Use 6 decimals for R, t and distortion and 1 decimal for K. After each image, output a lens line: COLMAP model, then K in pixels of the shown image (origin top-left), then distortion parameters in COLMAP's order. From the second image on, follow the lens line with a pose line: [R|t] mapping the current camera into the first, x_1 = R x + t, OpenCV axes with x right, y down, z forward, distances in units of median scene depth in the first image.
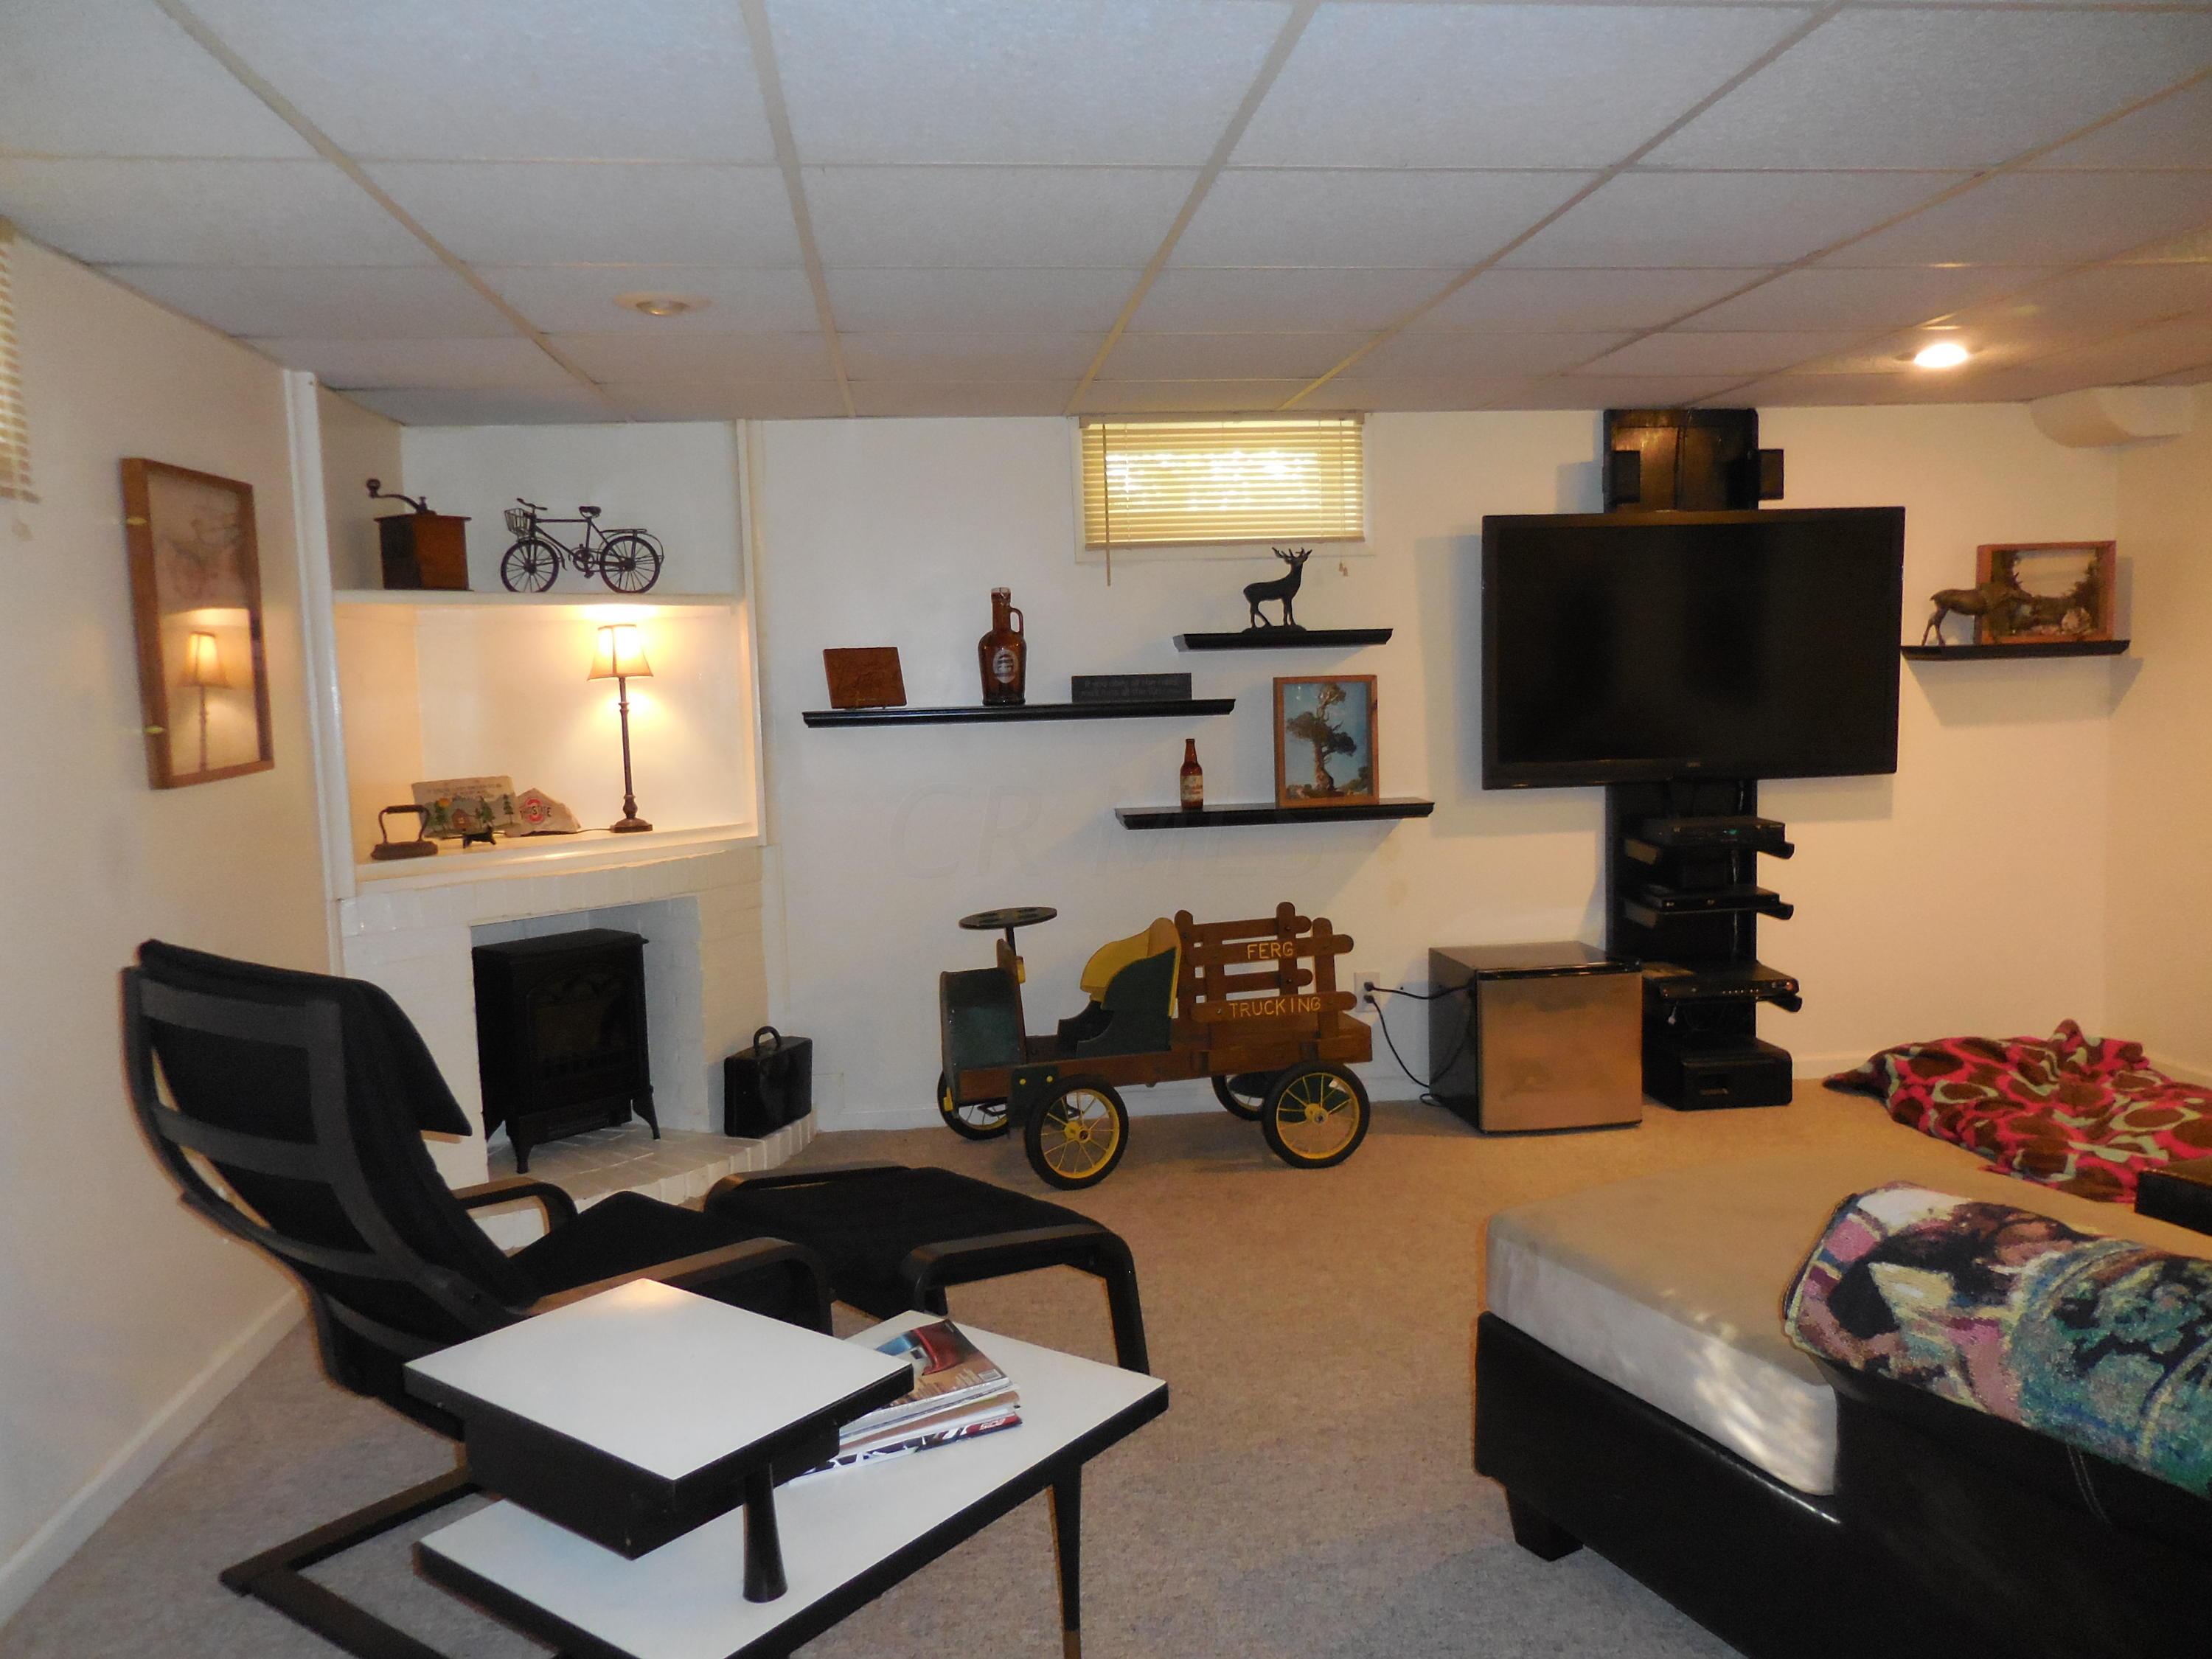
lens RADIAL K [[1695.1, 0, 1097.9], [0, 1695.1, 832.8], [0, 0, 1]] dist [0.006531, 0.004159]
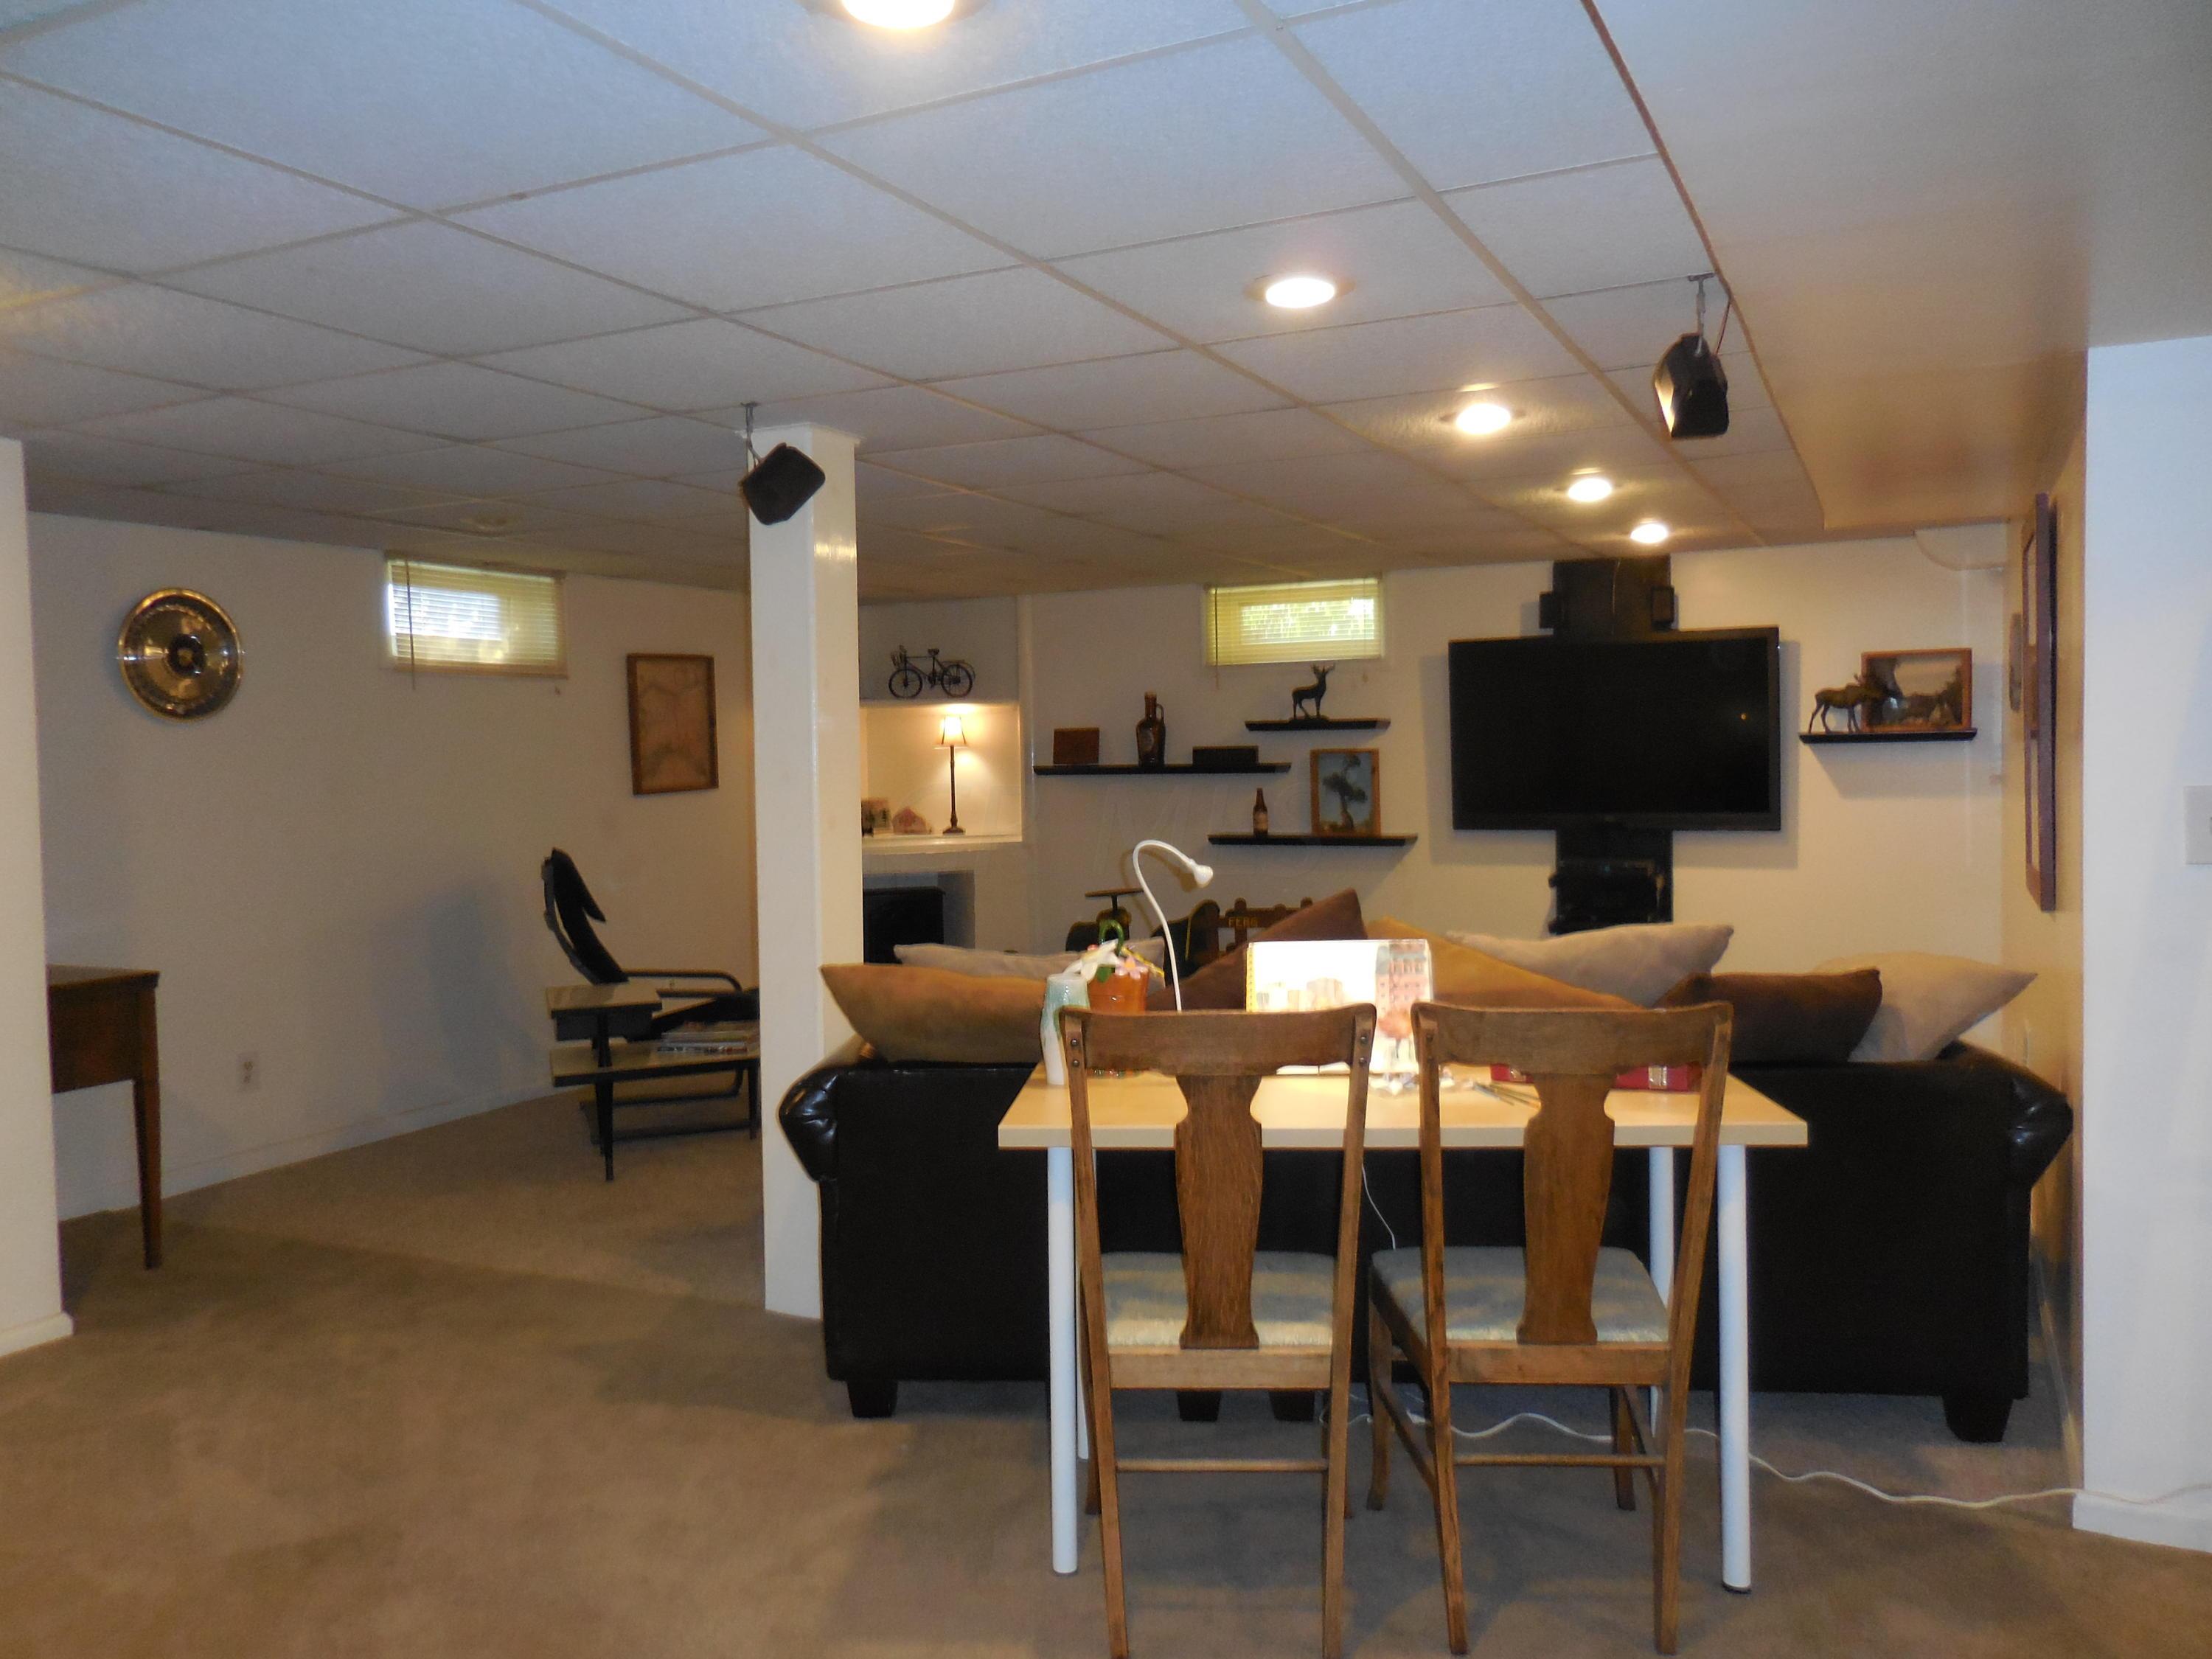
lens RADIAL K [[1695.1, 0, 1097.9], [0, 1695.1, 832.8], [0, 0, 1]] dist [0.006531, 0.004159]
pose [[0.847548, 0.040773, -0.529150, 0.749309], [-0.055555, 0.998383, -0.012055, 0.010985], [0.527803, 0.039614, 0.848443, -0.385796]]
